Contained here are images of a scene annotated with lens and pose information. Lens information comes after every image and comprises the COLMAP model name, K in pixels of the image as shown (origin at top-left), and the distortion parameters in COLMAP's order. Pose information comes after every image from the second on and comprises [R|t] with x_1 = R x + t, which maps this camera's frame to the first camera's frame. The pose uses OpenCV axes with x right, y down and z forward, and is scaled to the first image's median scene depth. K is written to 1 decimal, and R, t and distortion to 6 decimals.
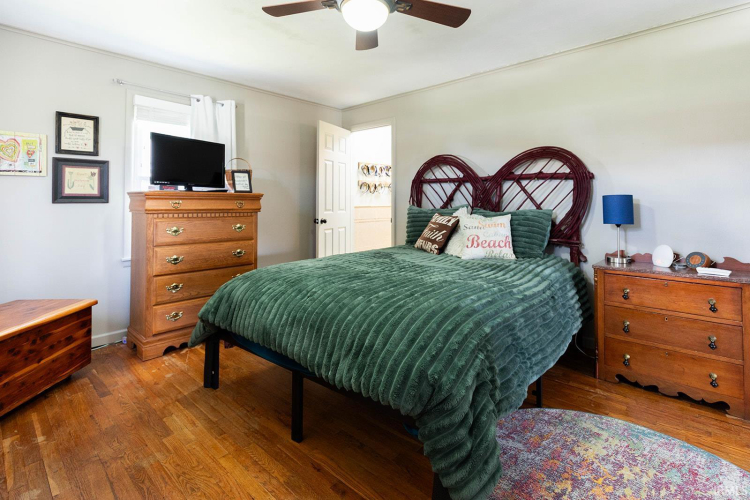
lens RADIAL K [[342.7, 0, 382.3], [0, 342.7, 200.2], [0, 0, 1]] dist [-0.004038, -0.000486]
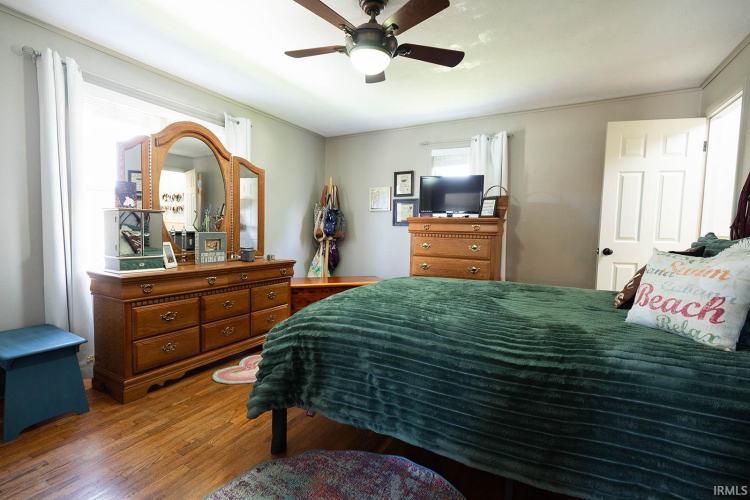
lens RADIAL K [[342.7, 0, 374.6], [0, 342.7, 250.4], [0, 0, 1]] dist [-0.004038, -0.000486]
pose [[0.281678, 0.071113, -0.956870, 0.660148], [-0.006352, 0.997366, 0.072253, 0.007377], [0.959488, -0.014274, 0.281387, 0.394542]]
